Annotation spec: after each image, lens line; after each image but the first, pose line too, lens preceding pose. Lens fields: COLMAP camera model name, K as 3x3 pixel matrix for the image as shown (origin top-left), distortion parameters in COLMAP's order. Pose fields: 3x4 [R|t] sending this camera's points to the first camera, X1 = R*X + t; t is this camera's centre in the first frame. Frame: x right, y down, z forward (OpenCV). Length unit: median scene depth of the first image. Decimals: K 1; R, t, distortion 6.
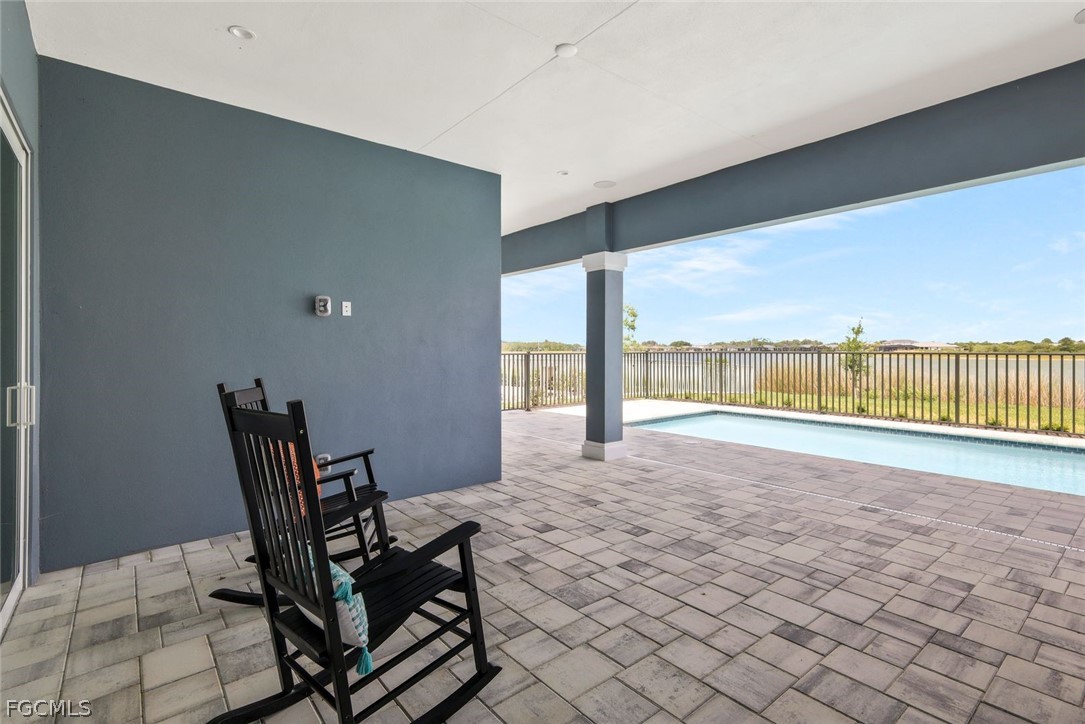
lens RADIAL K [[509.9, 0, 544.4], [0, 509.9, 347.7], [0, 0, 1]] dist [0.008898, 0.000458]
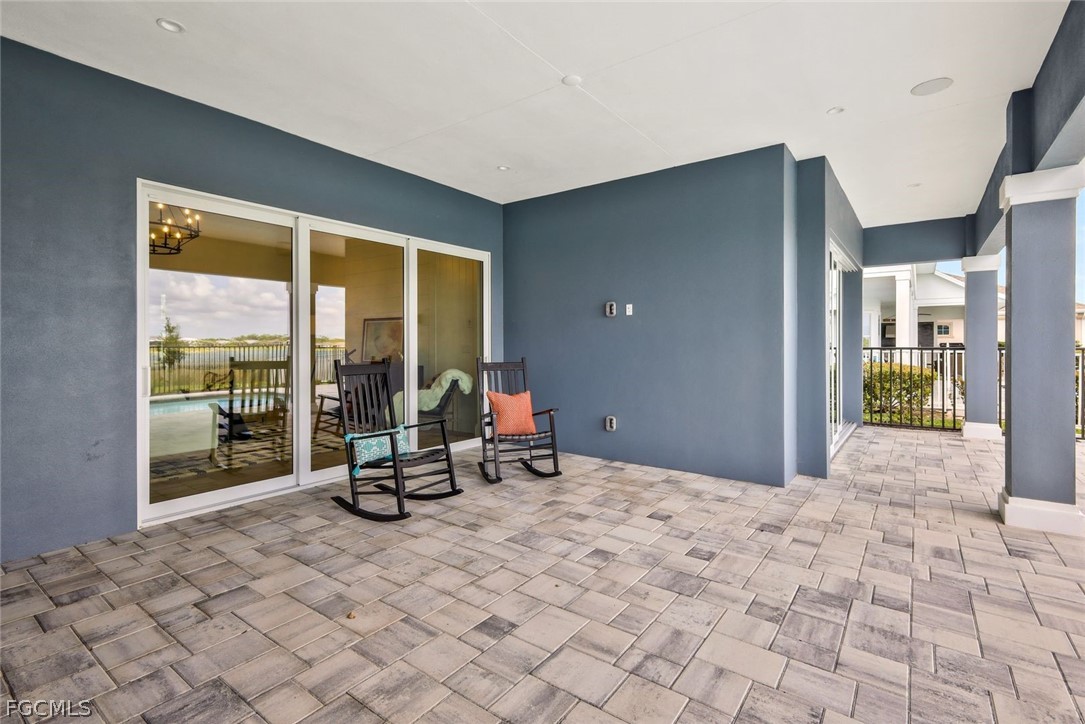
lens RADIAL K [[493.1, 0, 545.6], [0, 493.1, 345.0], [0, 0, 1]] dist [0.009946, 0.000734]
pose [[0.272043, 0.008761, -0.962245, 0.903556], [0.003534, 0.999943, 0.010104, 0.000771], [0.962279, -0.006149, 0.271996, 0.527051]]
